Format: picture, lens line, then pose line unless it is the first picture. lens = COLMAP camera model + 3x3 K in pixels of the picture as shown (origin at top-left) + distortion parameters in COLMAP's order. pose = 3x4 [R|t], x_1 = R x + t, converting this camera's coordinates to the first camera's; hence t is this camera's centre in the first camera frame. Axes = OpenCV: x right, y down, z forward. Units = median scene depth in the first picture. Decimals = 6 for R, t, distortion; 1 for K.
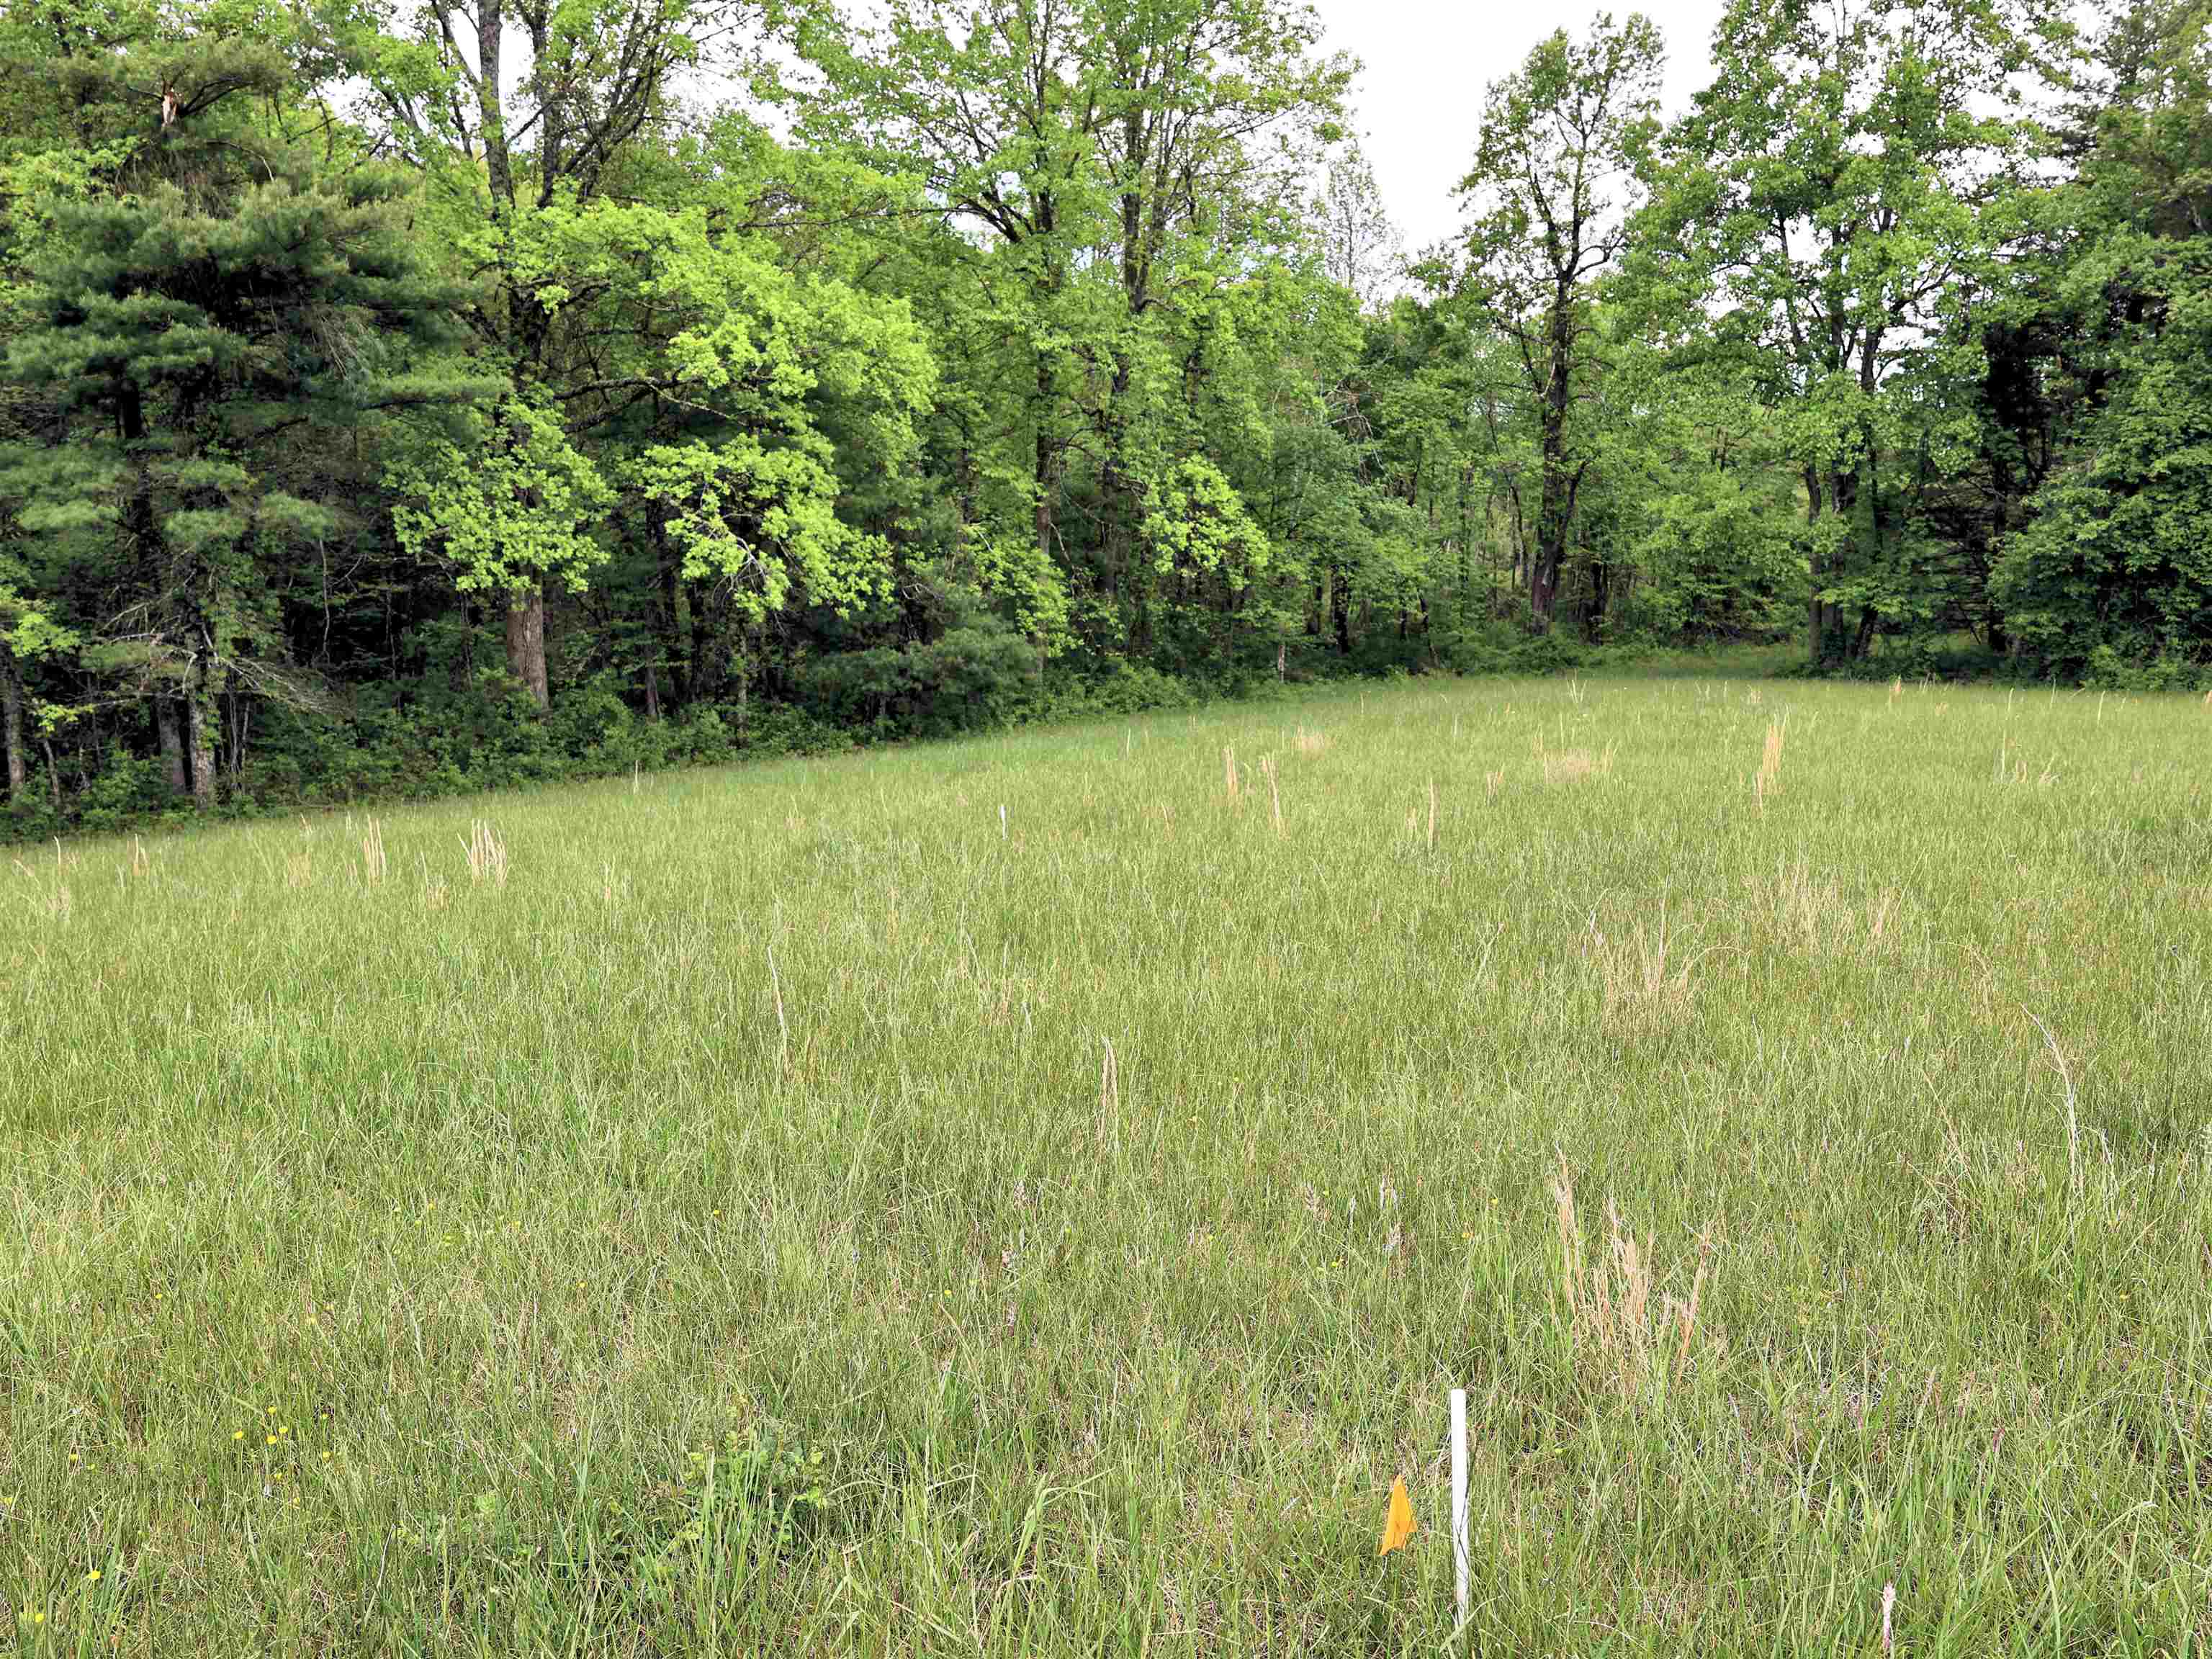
lens RADIAL K [[1721.1, 0, 1098.8], [0, 1721.1, 813.9], [0, 0, 1]] dist [-0.102288, 0.088434]
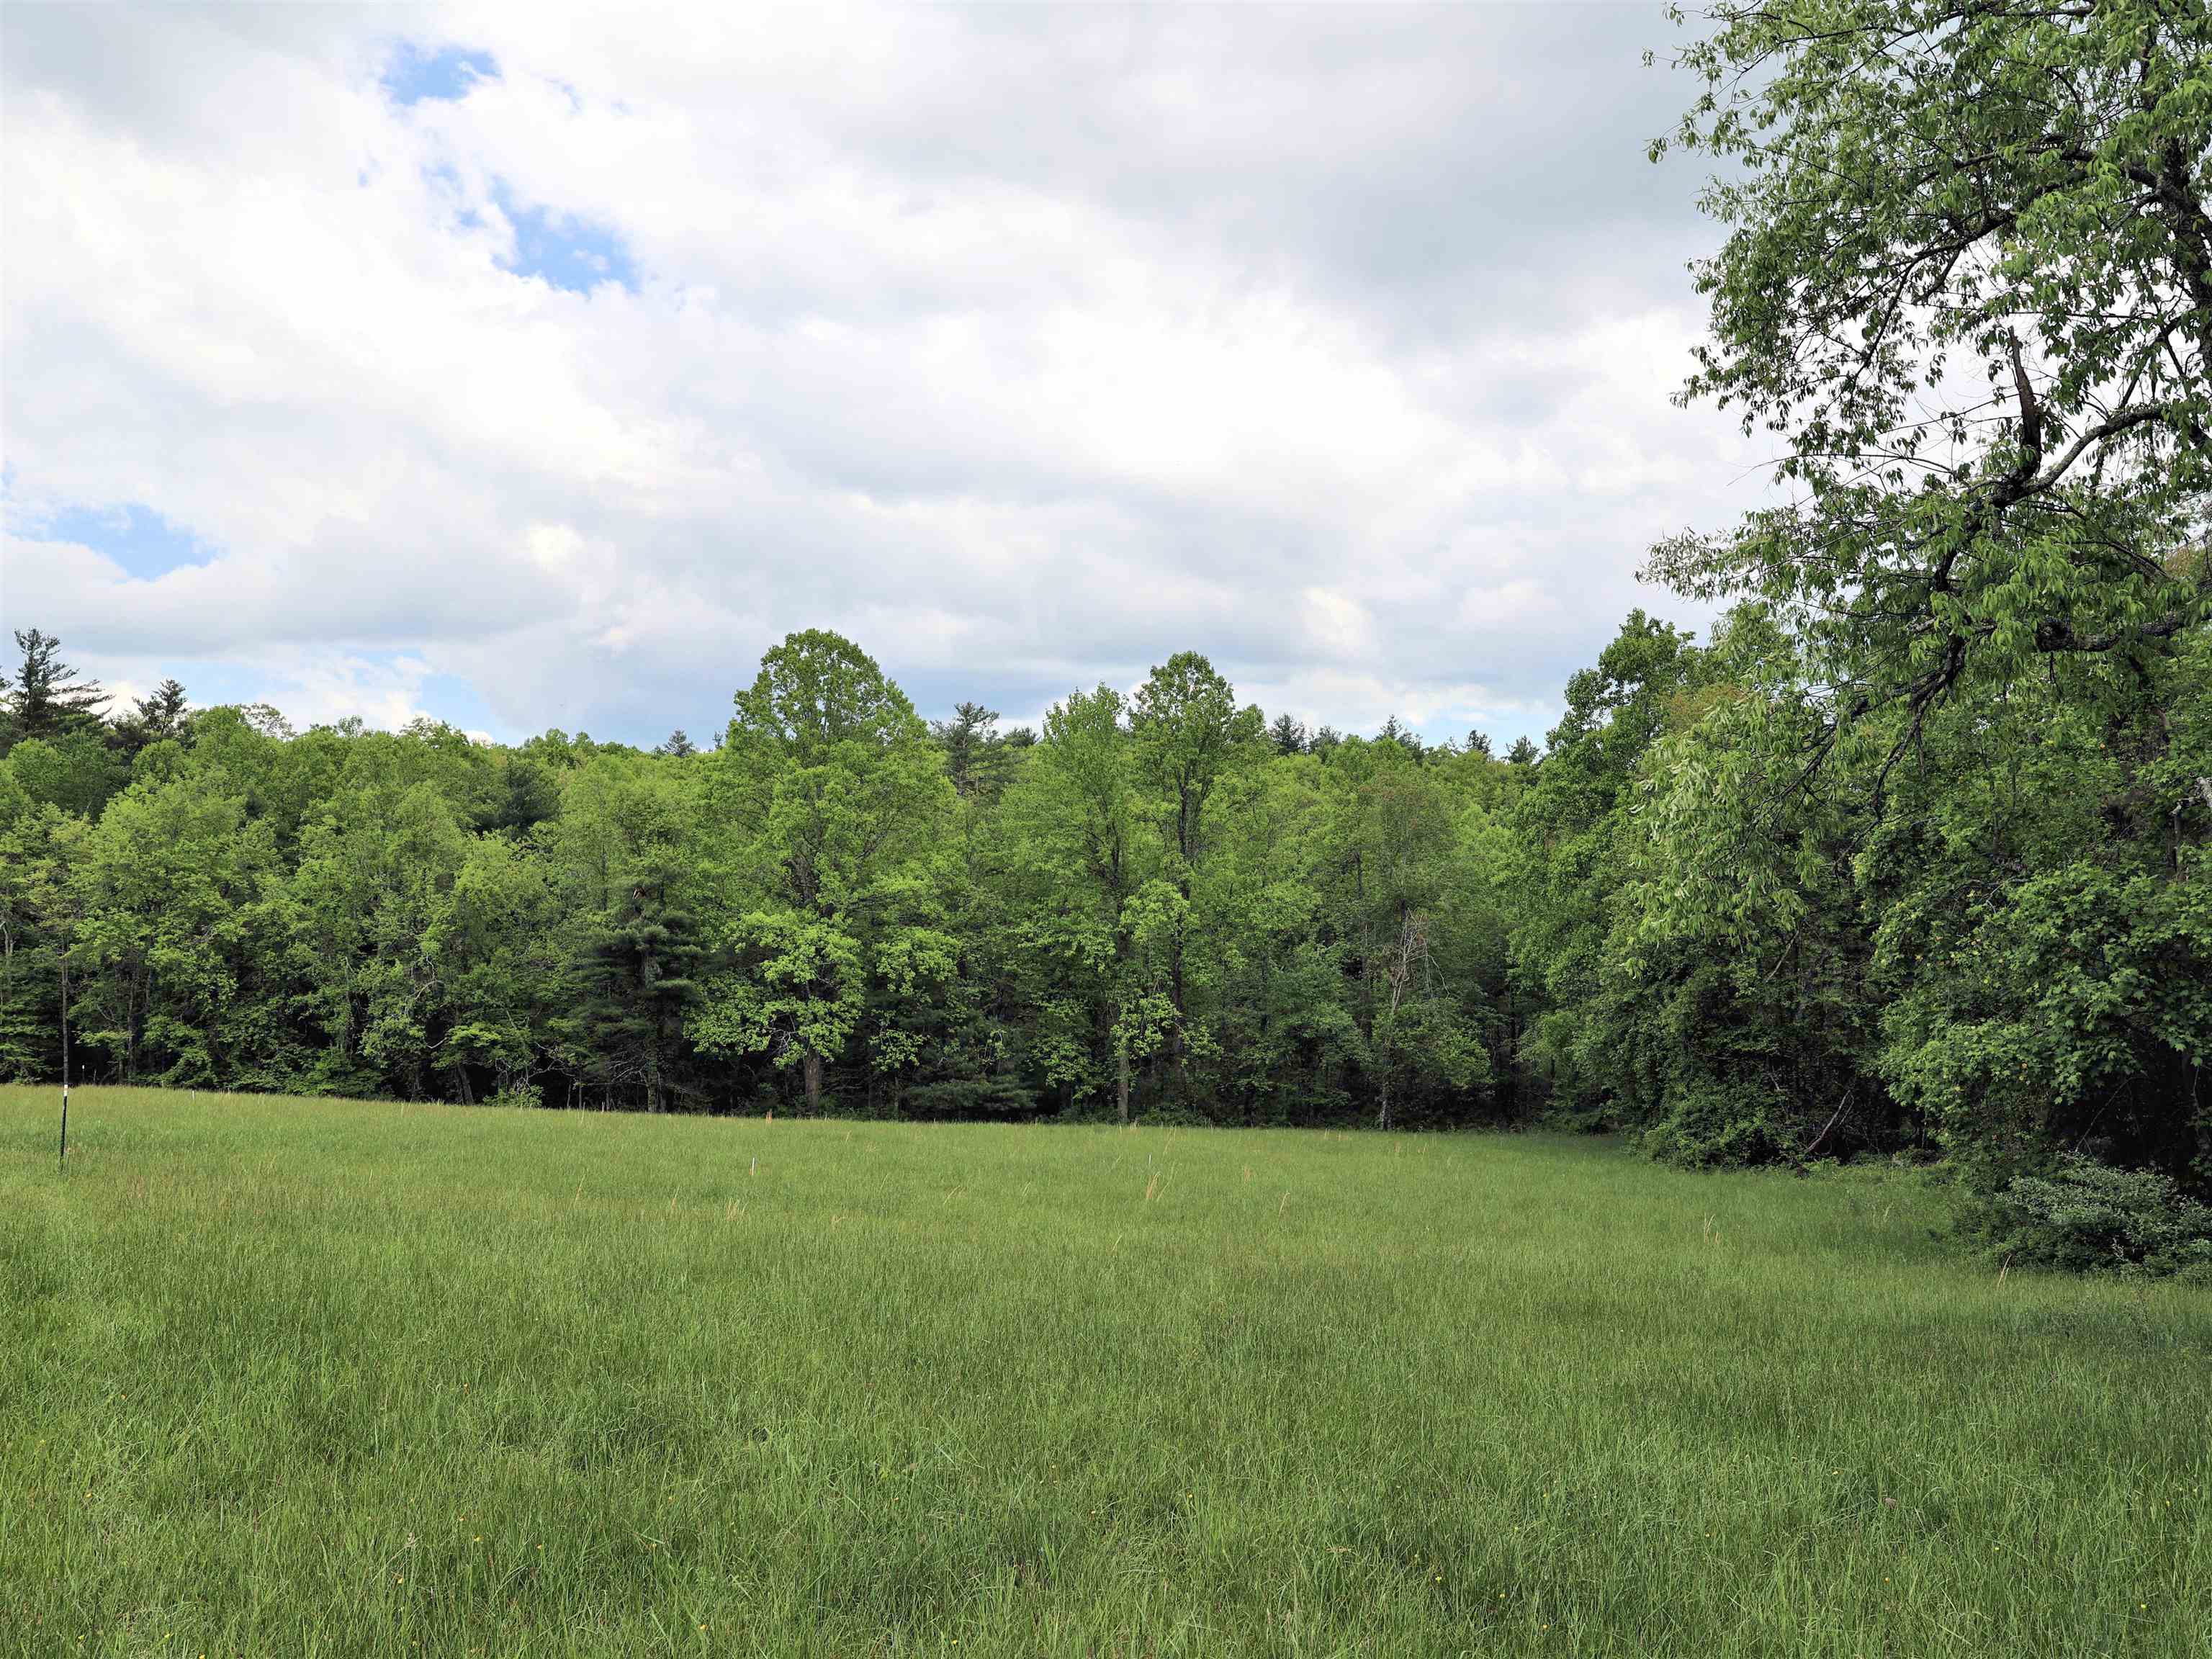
lens RADIAL K [[1721.1, 0, 1108.9], [0, 1721.1, 829.3], [0, 0, 1]] dist [-0.102288, 0.088434]
pose [[0.676257, -0.054528, -0.734645, 2.123791], [-0.125050, 0.974286, -0.187426, -0.043475], [0.725975, 0.218615, 0.652049, -0.424151]]
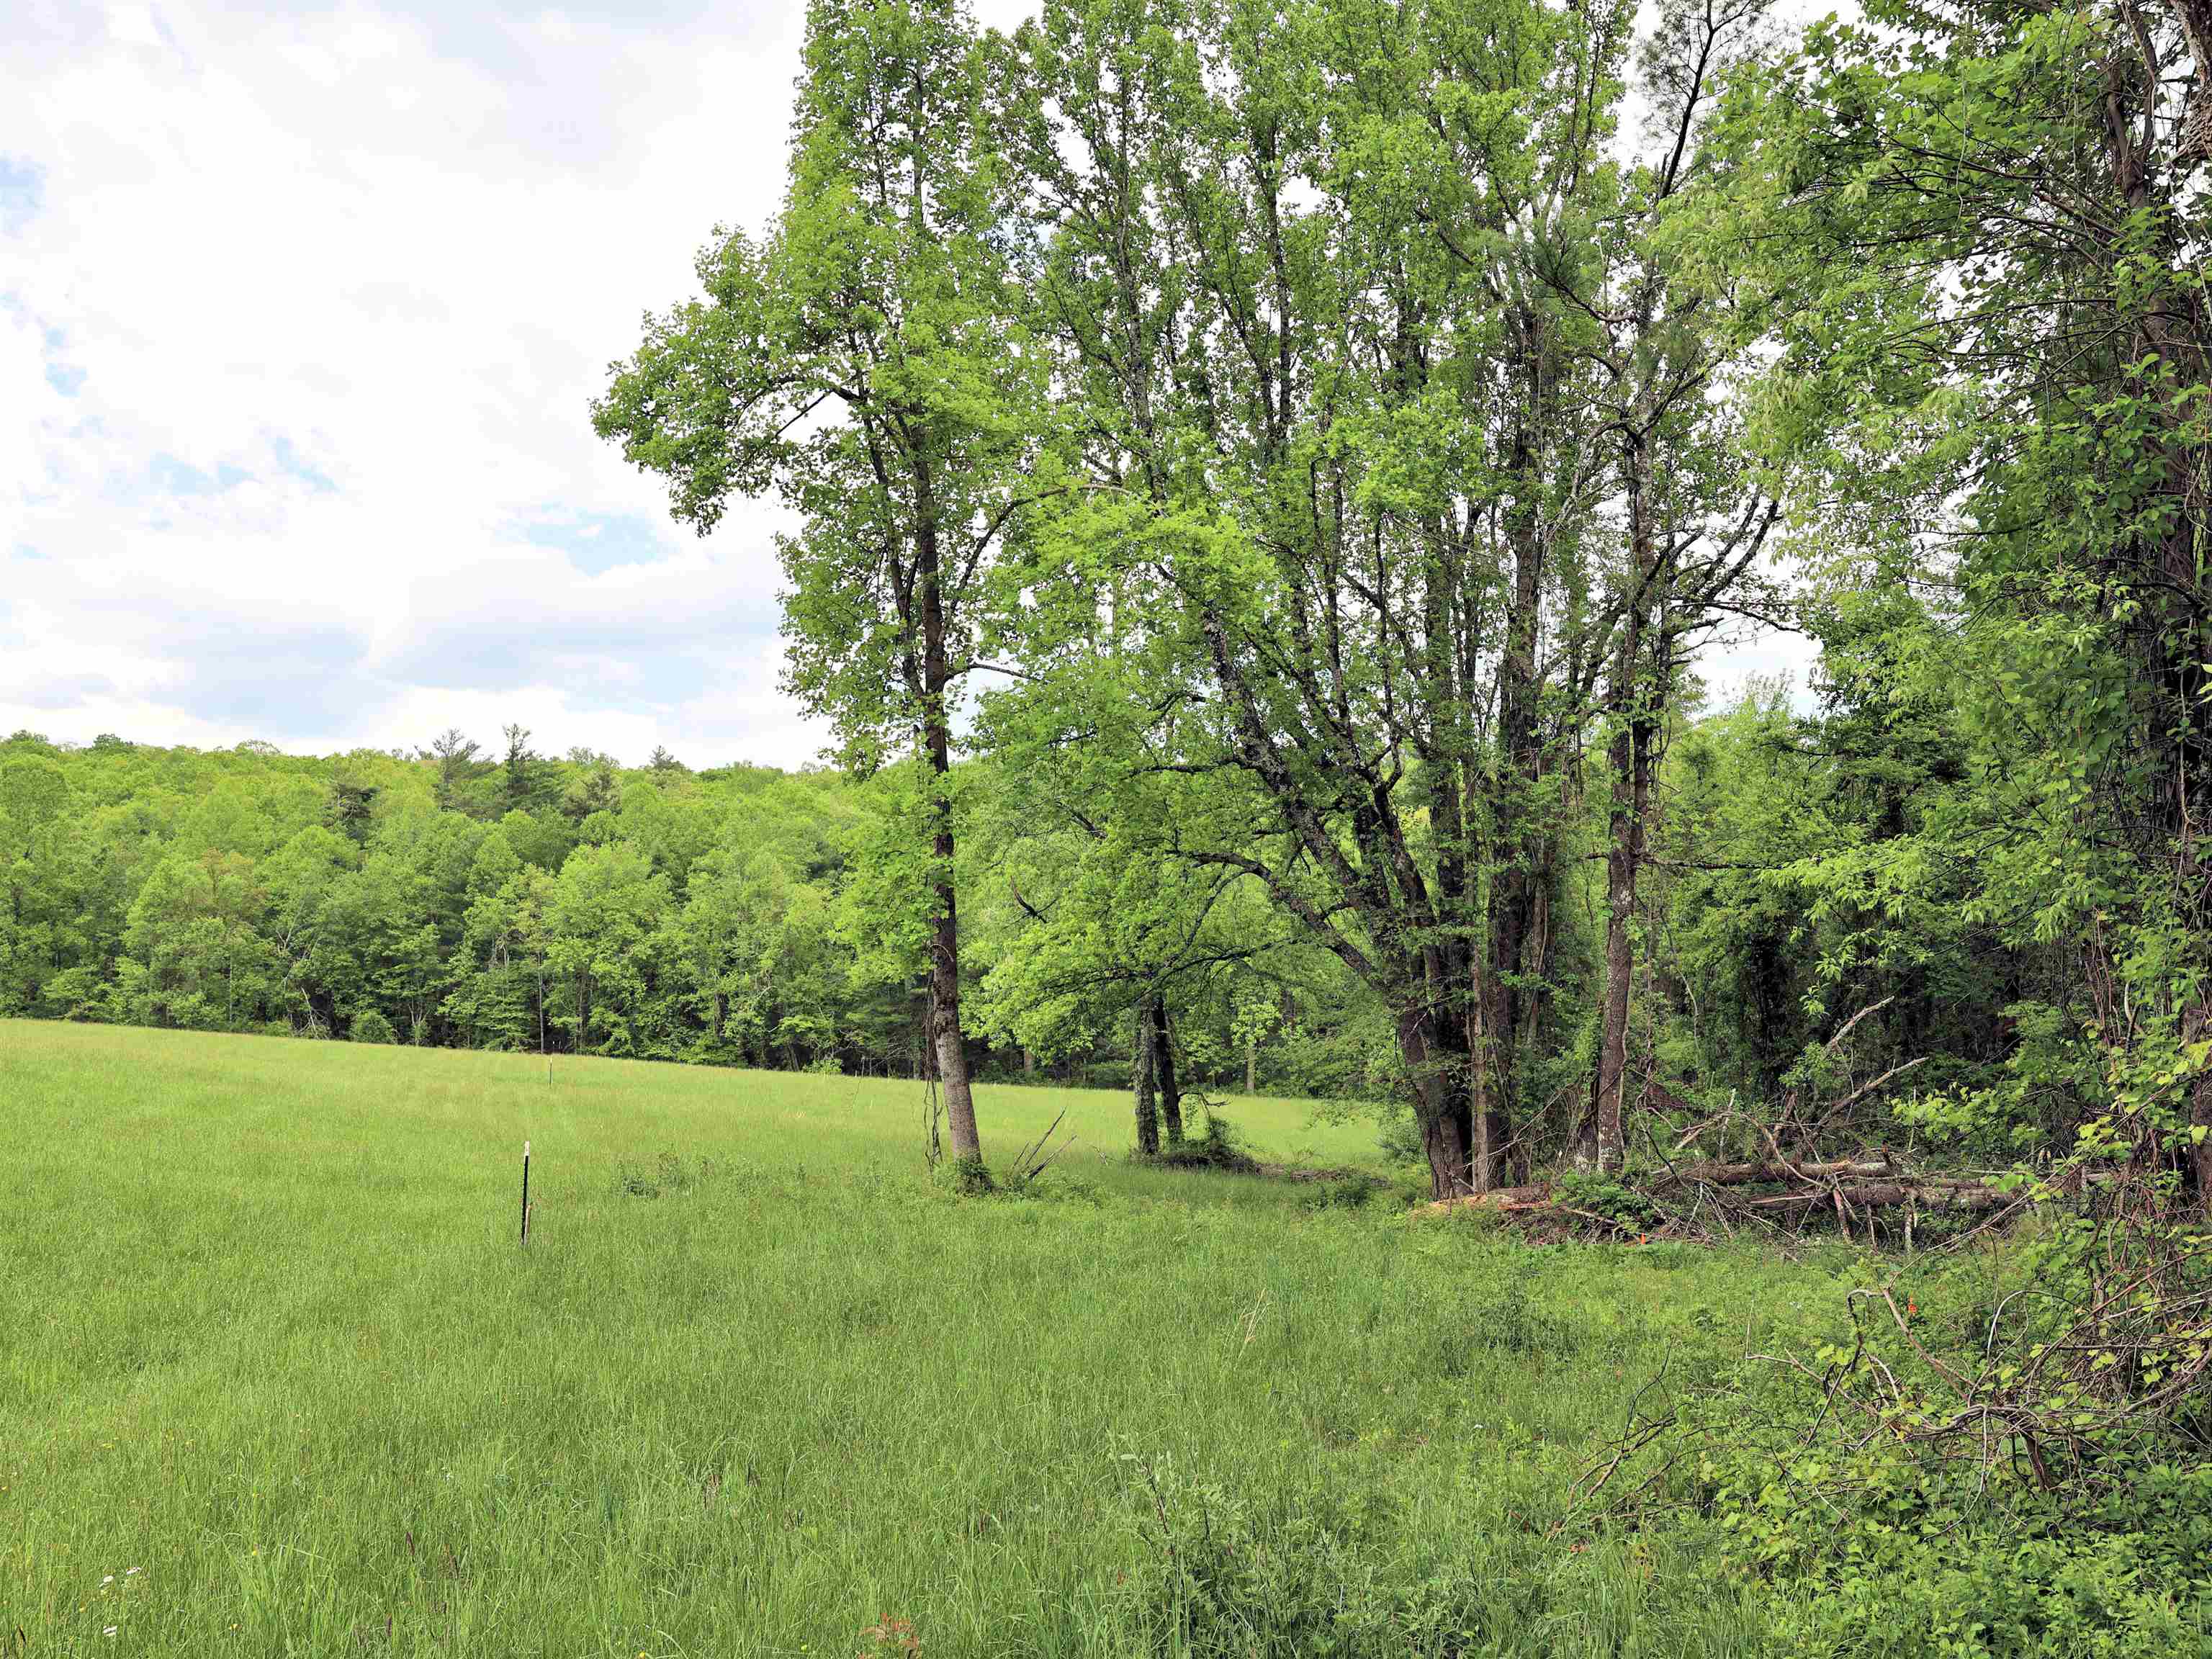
lens RADIAL K [[1721.1, 0, 1107.2], [0, 1721.1, 826.2], [0, 0, 1]] dist [-0.102288, 0.088434]
pose [[0.489992, -0.051726, -0.870191, 3.316911], [-0.153495, 0.977521, -0.144537, -0.089030], [0.858107, 0.204392, 0.471038, -0.685106]]
